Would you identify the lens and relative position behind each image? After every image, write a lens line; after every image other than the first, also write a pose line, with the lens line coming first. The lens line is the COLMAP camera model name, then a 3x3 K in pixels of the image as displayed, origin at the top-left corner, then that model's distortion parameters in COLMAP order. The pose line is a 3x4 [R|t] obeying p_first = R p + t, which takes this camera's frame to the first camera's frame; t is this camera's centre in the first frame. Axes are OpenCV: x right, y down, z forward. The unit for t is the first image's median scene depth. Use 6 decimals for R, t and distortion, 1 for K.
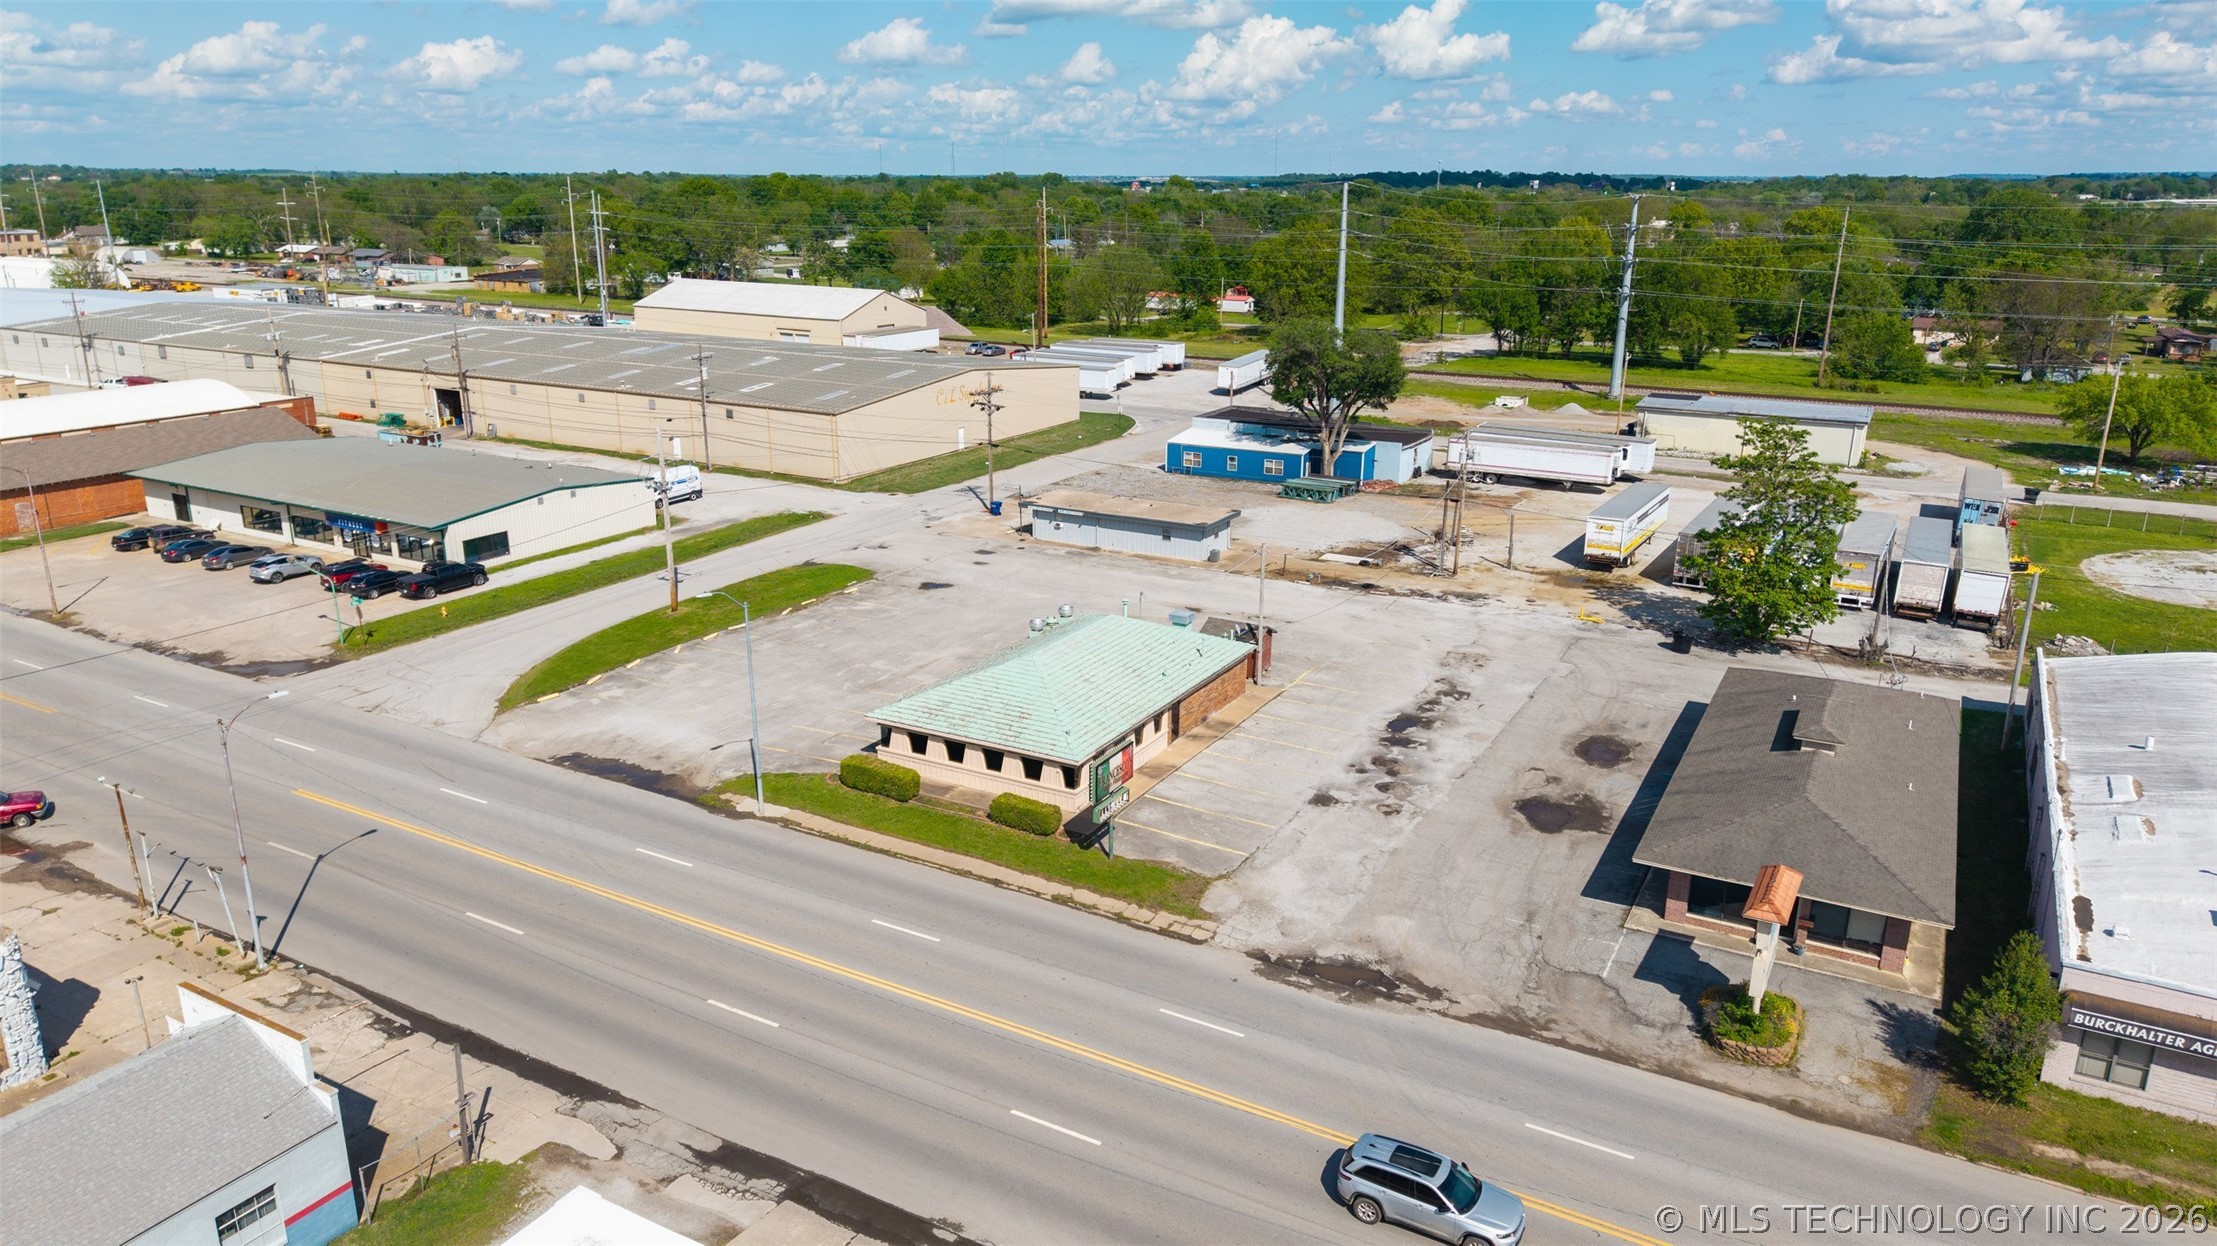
lens RADIAL K [[1477.5, 0, 1108.5], [0, 1477.5, 623.0], [0, 0, 1]] dist [0.061743, -0.058594]
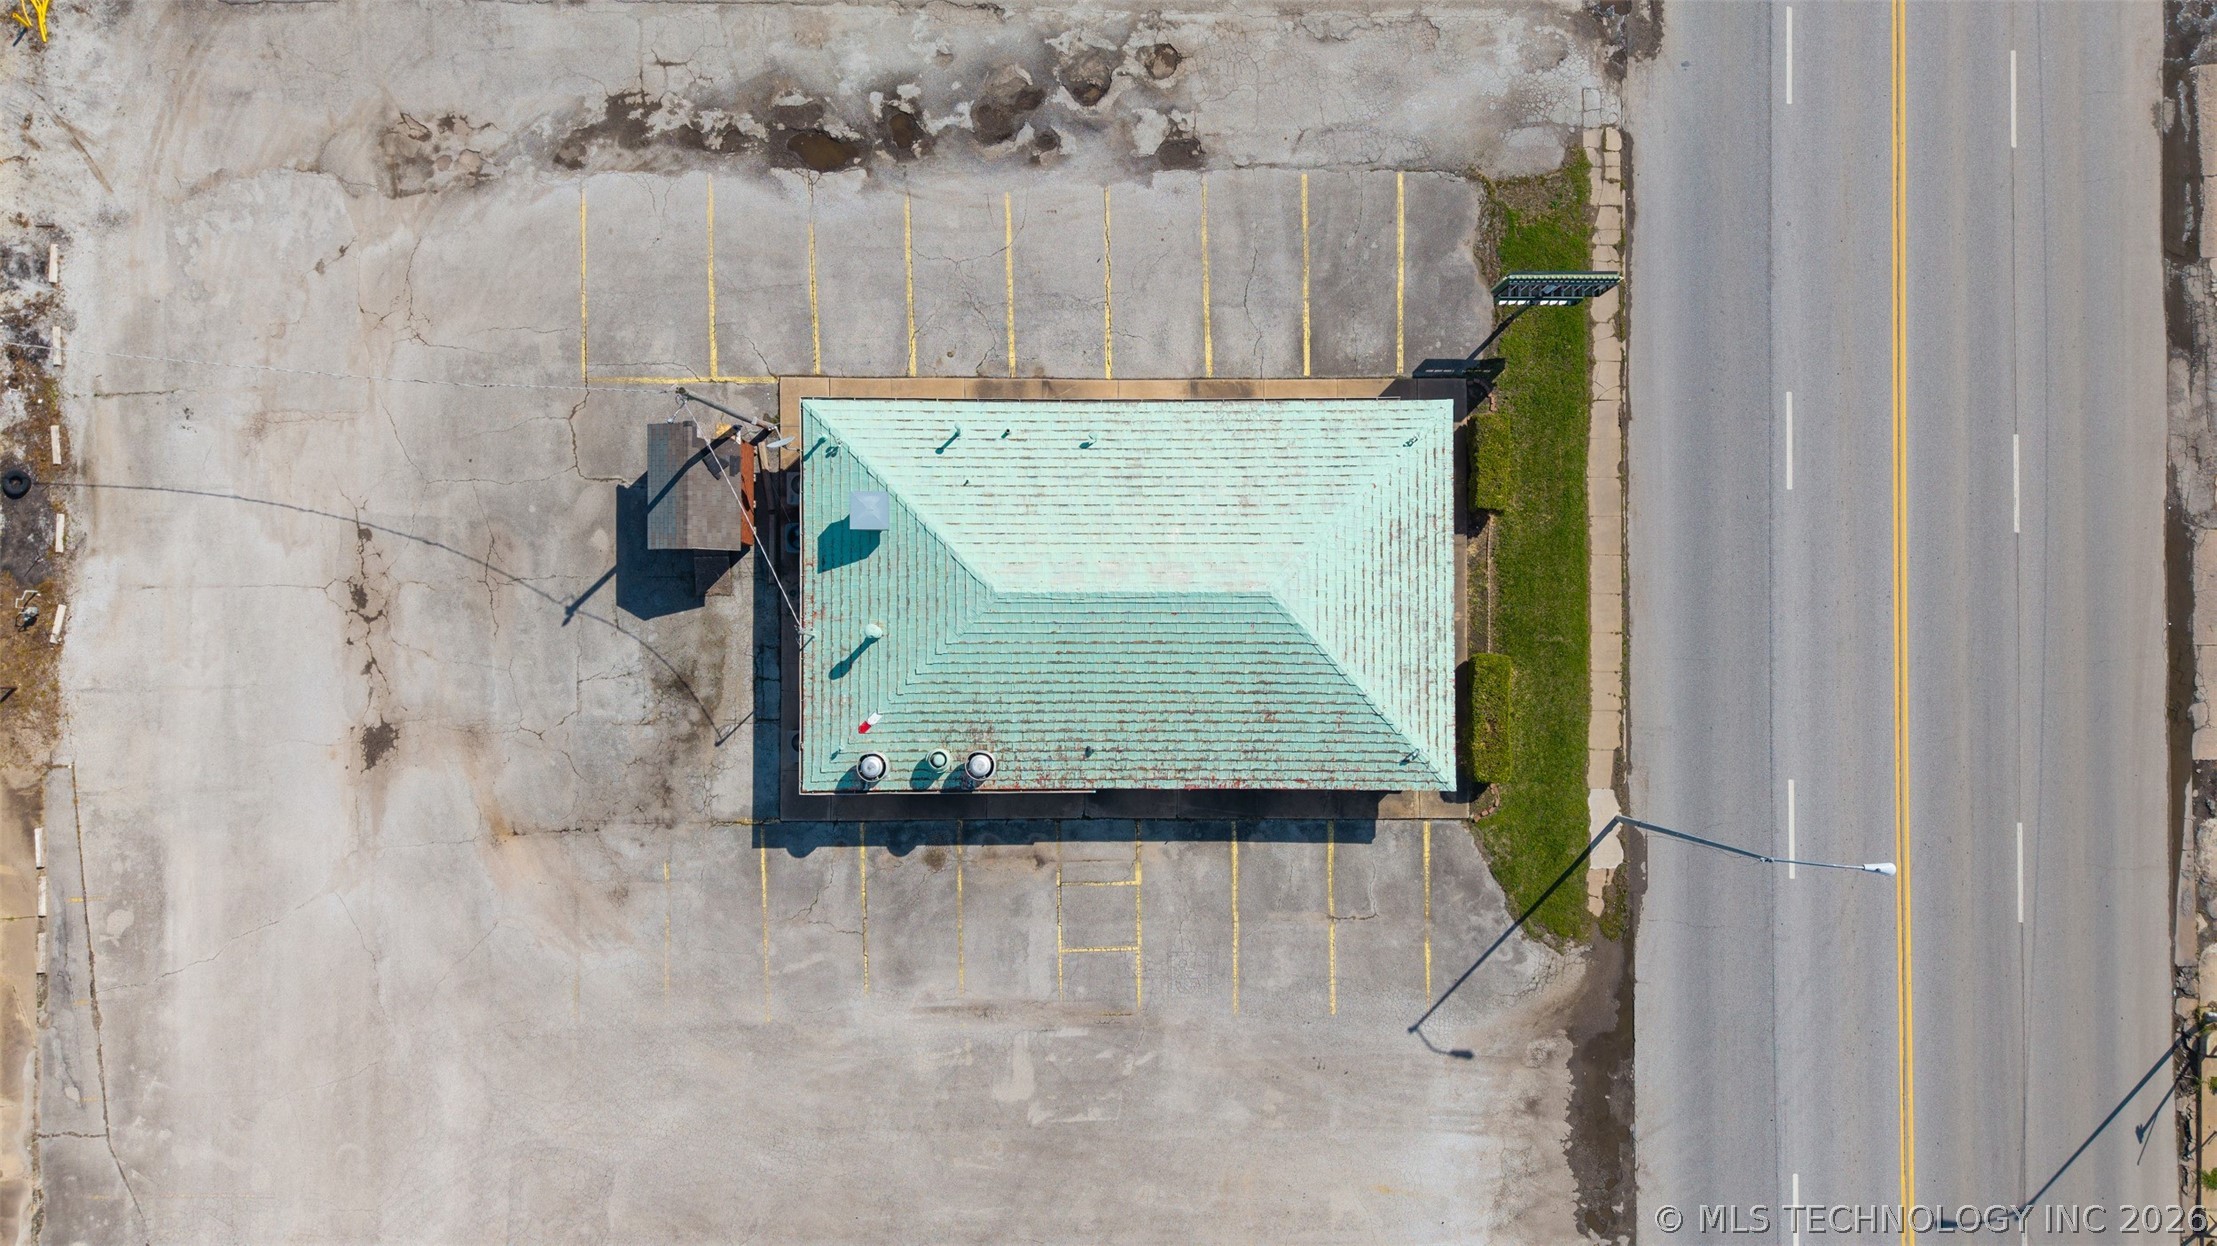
lens RADIAL K [[1485.9, 0, 1096.8], [0, 1485.9, 617.0], [0, 0, 1]] dist [0.018883, -0.015011]
pose [[-0.486820, -0.873501, 0.001459, -0.018931], [0.228642, -0.125814, 0.965346, -0.407236], [-0.843048, 0.470284, 0.260967, 0.656496]]
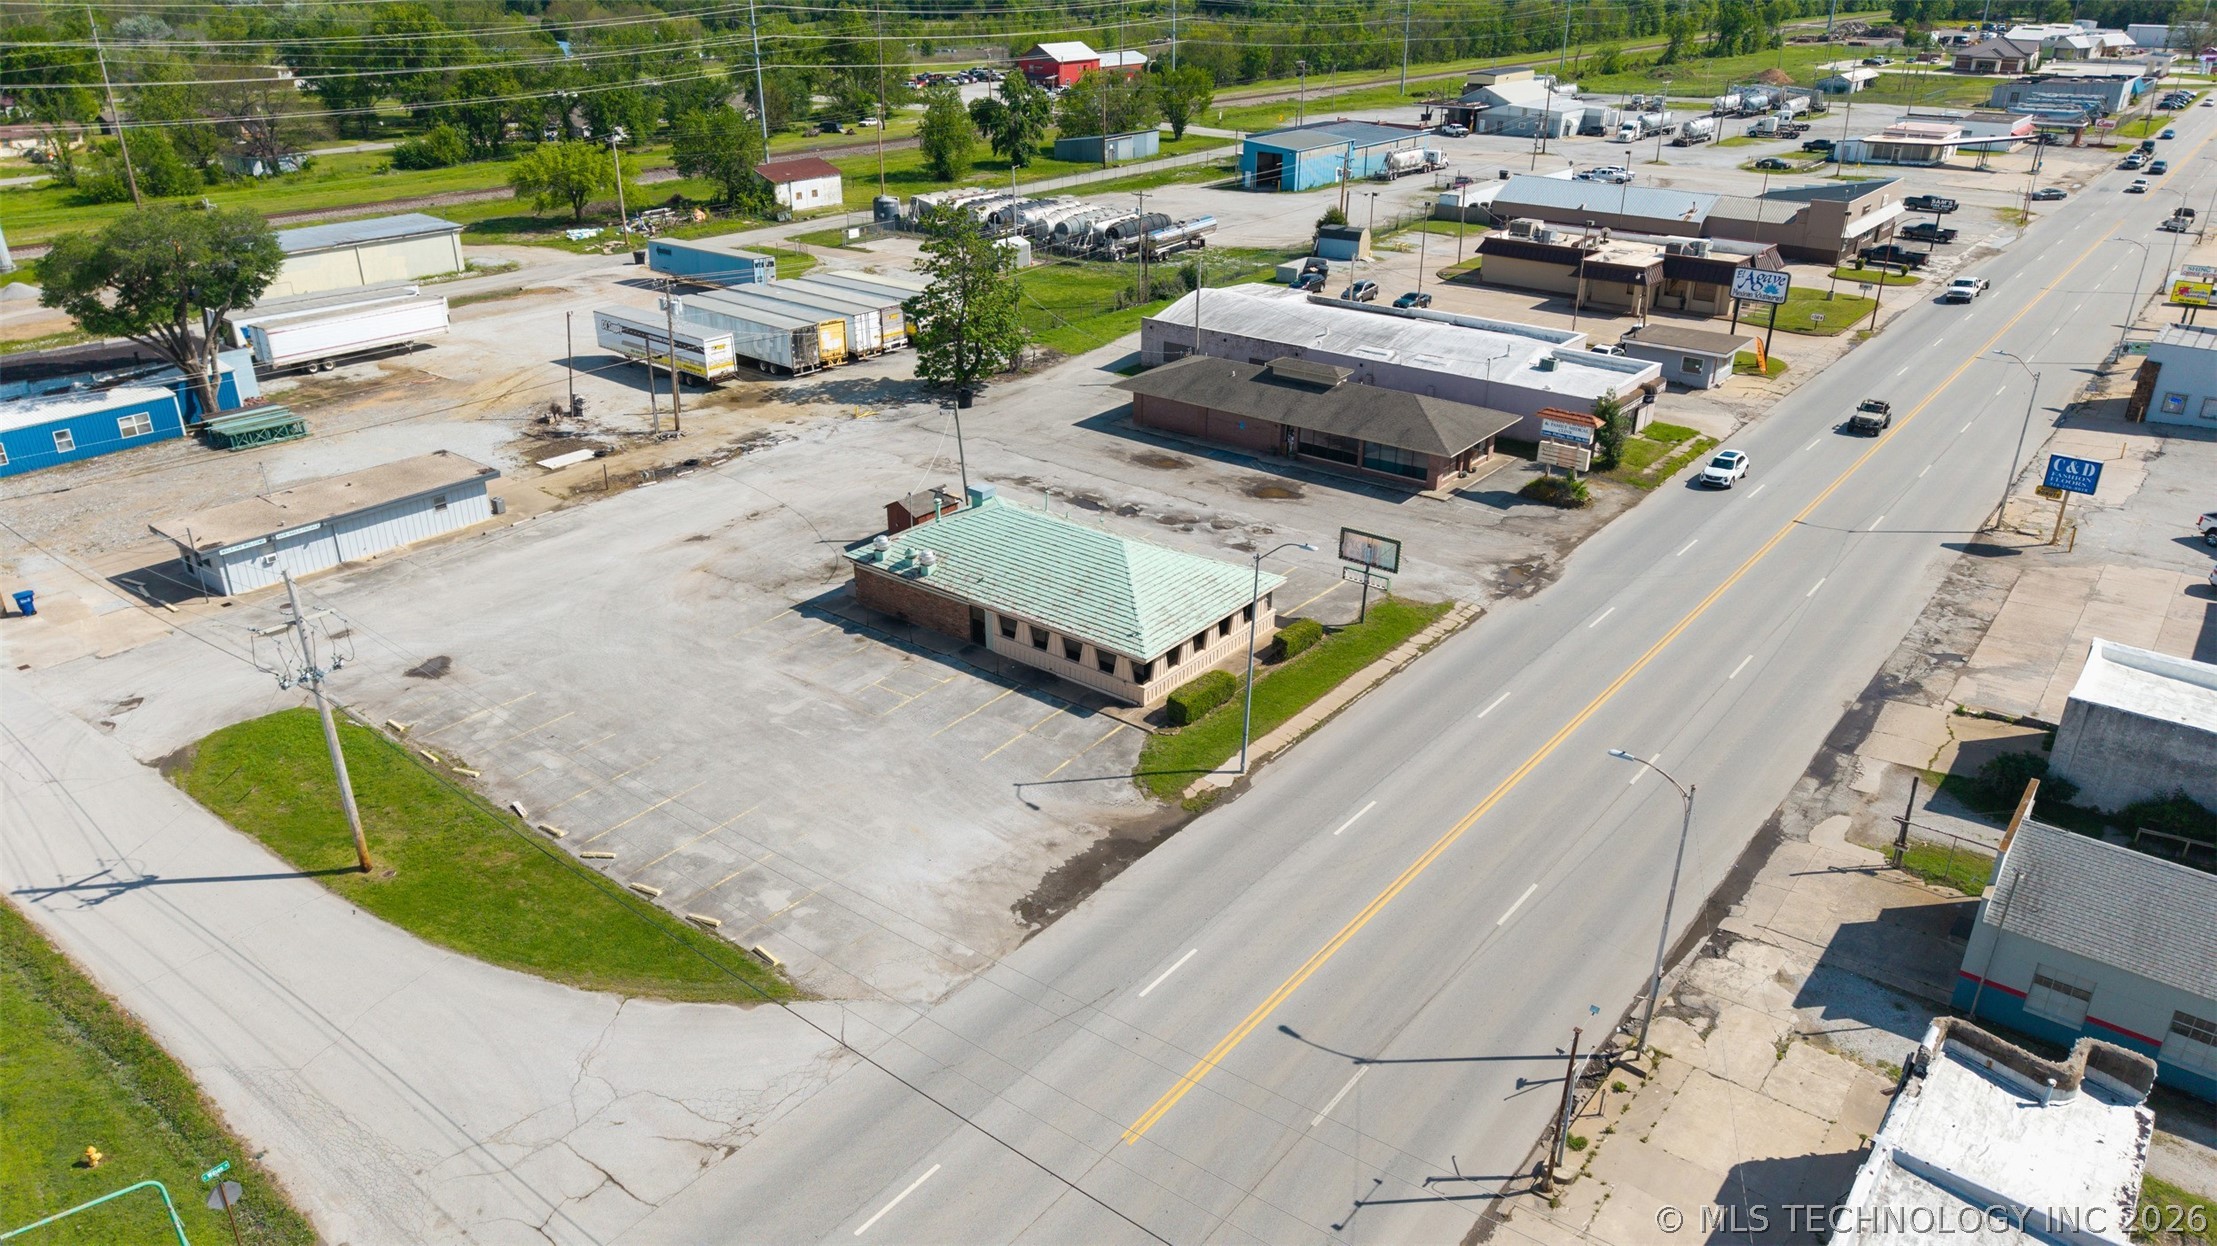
lens RADIAL K [[1472.8, 0, 1101.9], [0, 1472.8, 626.2], [0, 0, 1]] dist [0.078778, -0.109929]
pose [[0.160427, -0.419867, 0.893294, -0.696251], [0.282174, 0.886756, 0.366118, -0.213102], [-0.945855, 0.193329, 0.260735, 0.552609]]
